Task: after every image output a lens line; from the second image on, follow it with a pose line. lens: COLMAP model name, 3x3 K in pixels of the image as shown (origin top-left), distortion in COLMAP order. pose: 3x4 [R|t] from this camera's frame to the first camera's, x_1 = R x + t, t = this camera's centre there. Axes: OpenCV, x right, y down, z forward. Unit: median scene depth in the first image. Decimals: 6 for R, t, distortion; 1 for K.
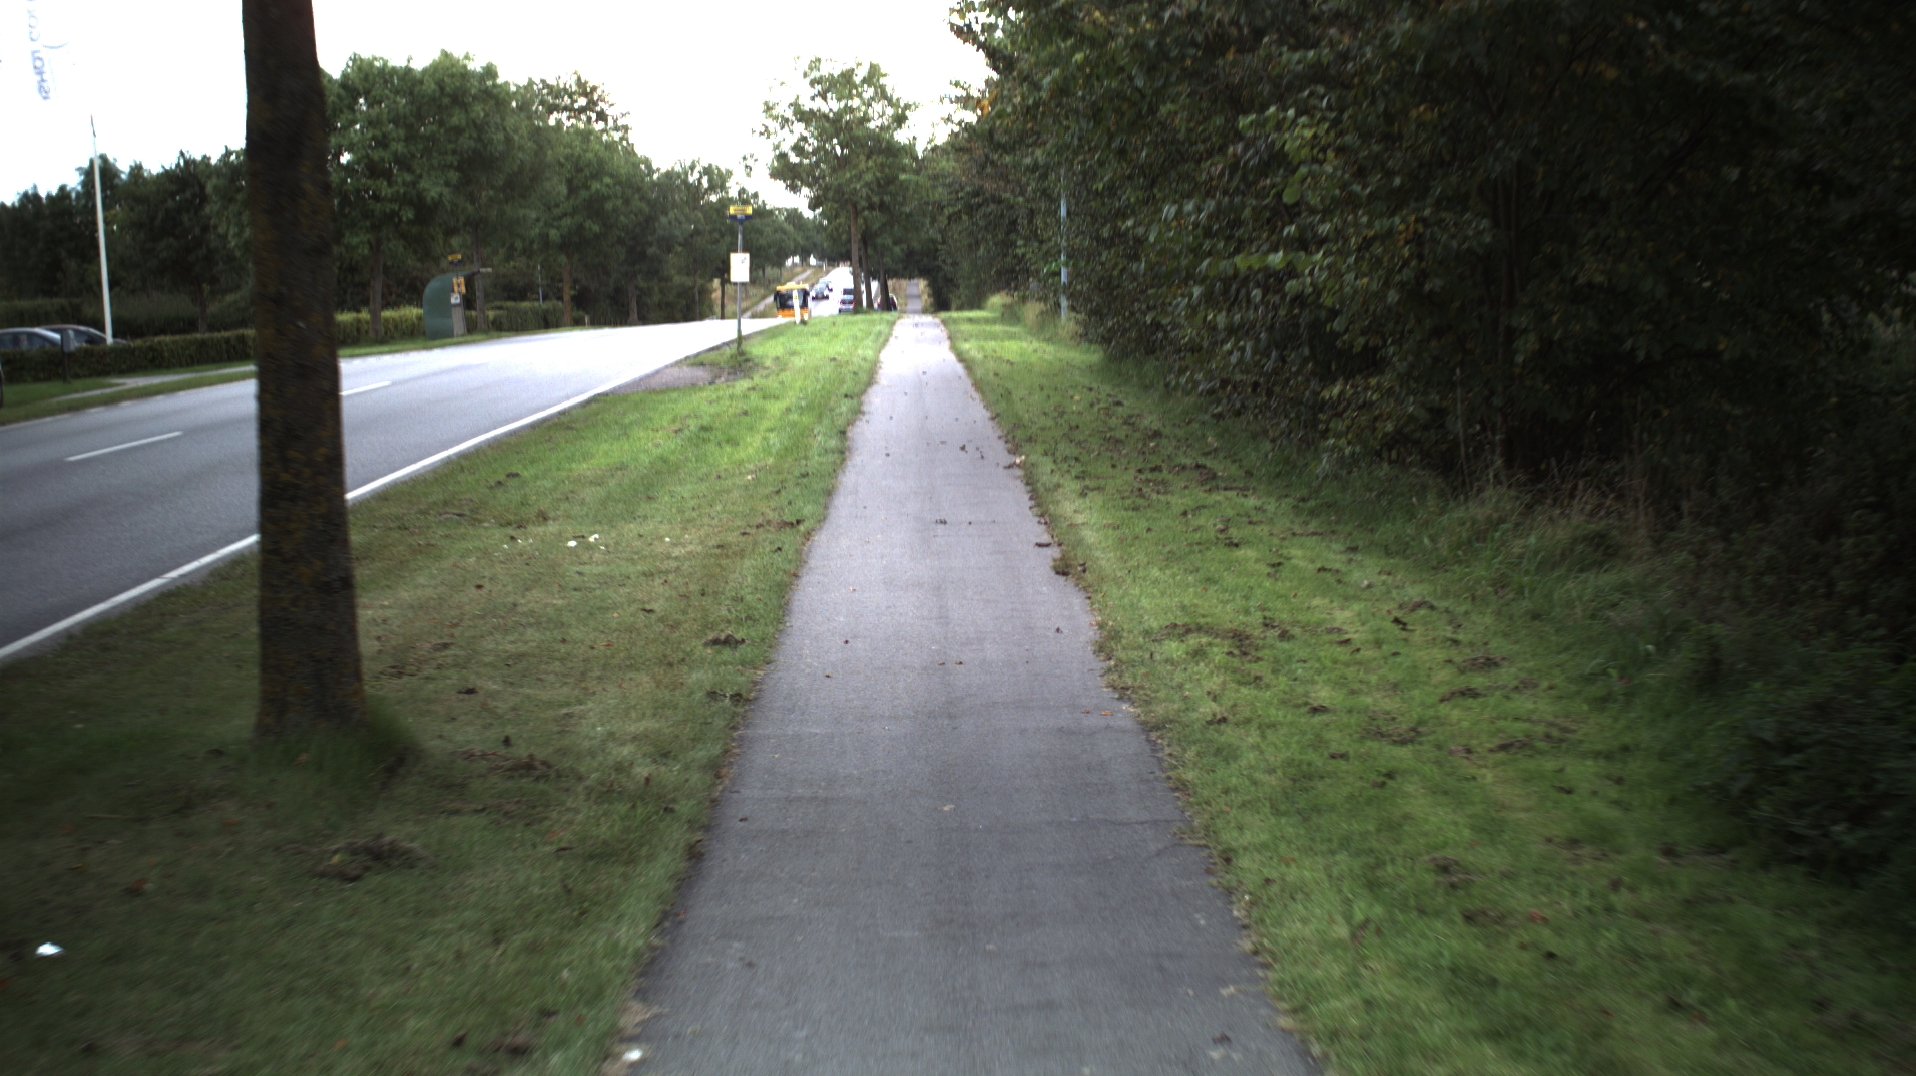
lens RADIAL K [[9820.7, 0, 904.1], [0, 9820.7, 526.9], [0, 0, 1]] dist [-2.570942, 0.000000]
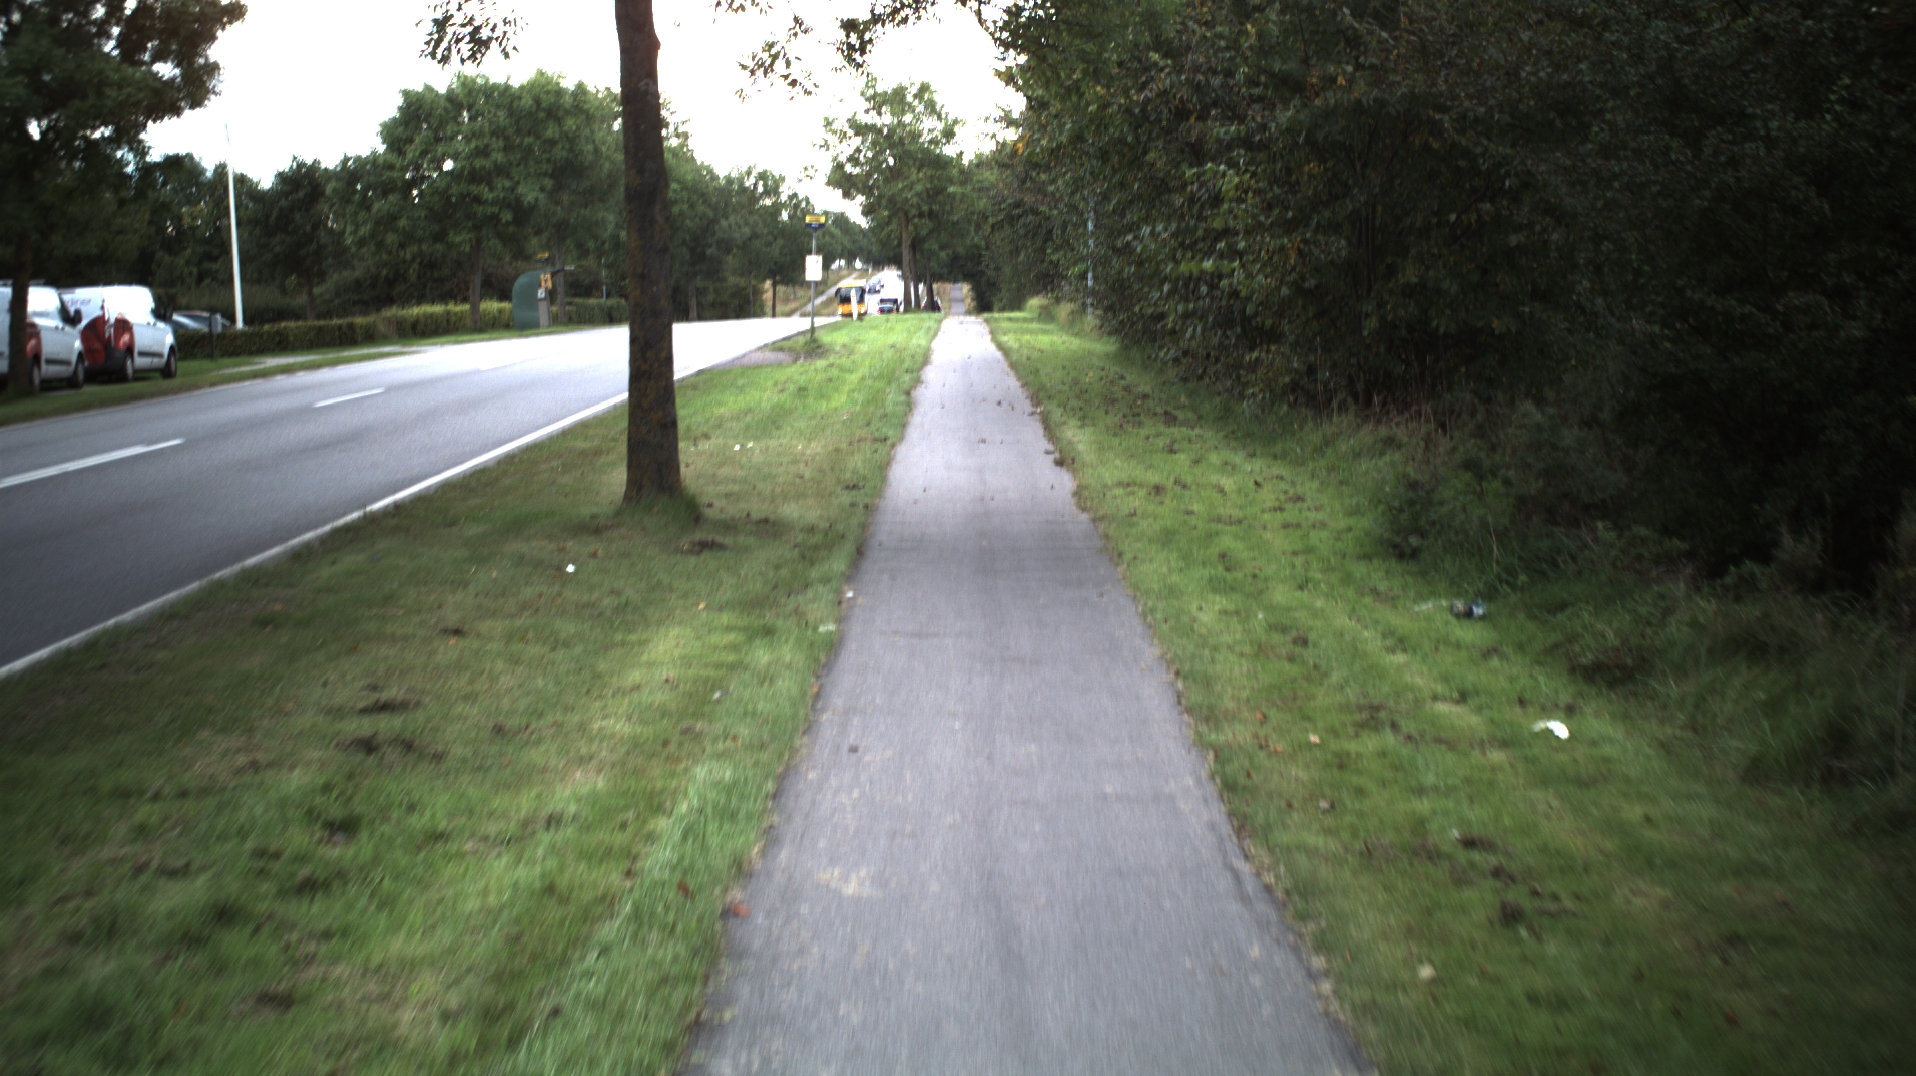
lens RADIAL K [[9820.7, 0, 954.0], [0, 9820.7, 552.6], [0, 0, 1]] dist [-2.570942, 0.000000]
pose [[0.999890, 0.014784, 0.001092, -0.001011], [-0.014786, 0.999888, 0.002132, 0.007536], [-0.001060, -0.002147, 0.999997, -0.268298]]
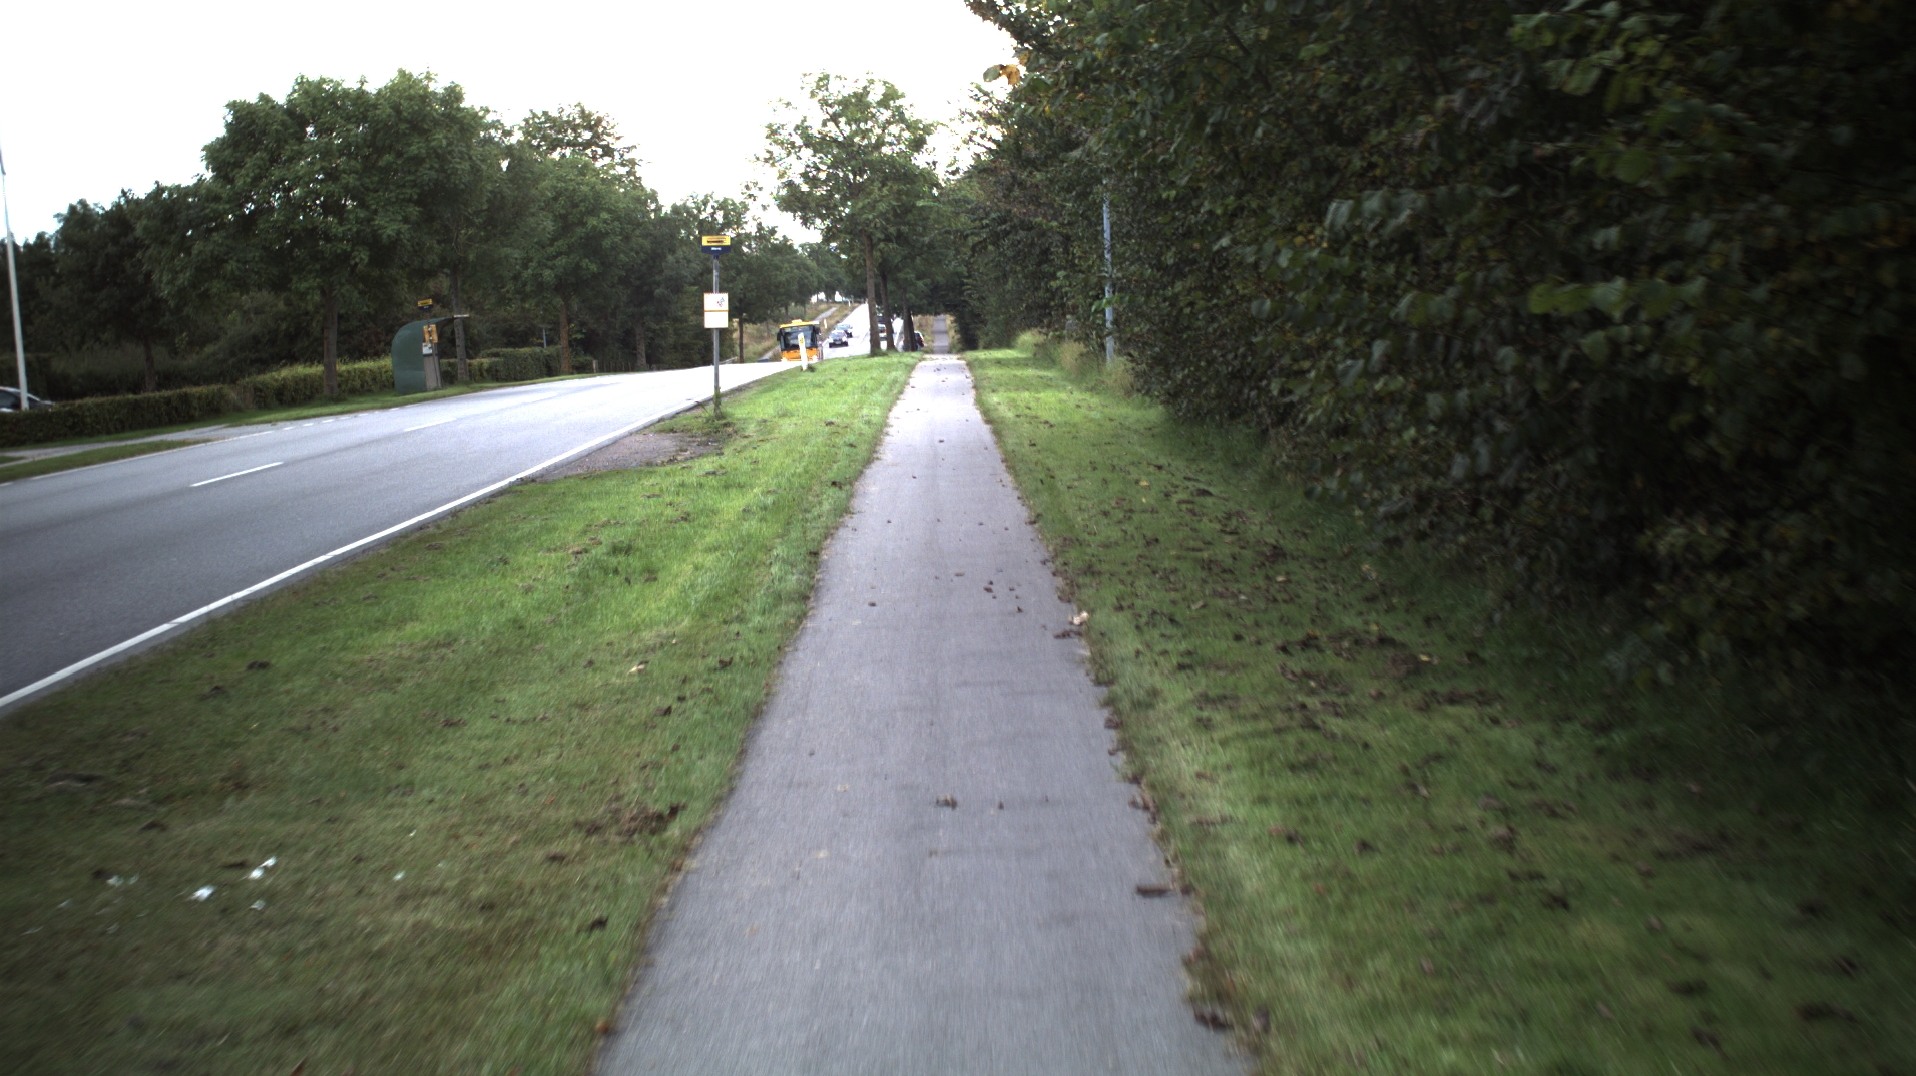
lens RADIAL K [[9820.7, 0, 949.3], [0, 9820.7, 524.3], [0, 0, 1]] dist [-2.570942, 0.000000]
pose [[0.999824, -0.018719, 0.001311, 0.002012], [0.018724, 0.999818, -0.003779, -0.007699], [-0.001240, 0.003802, 0.999992, 0.269817]]
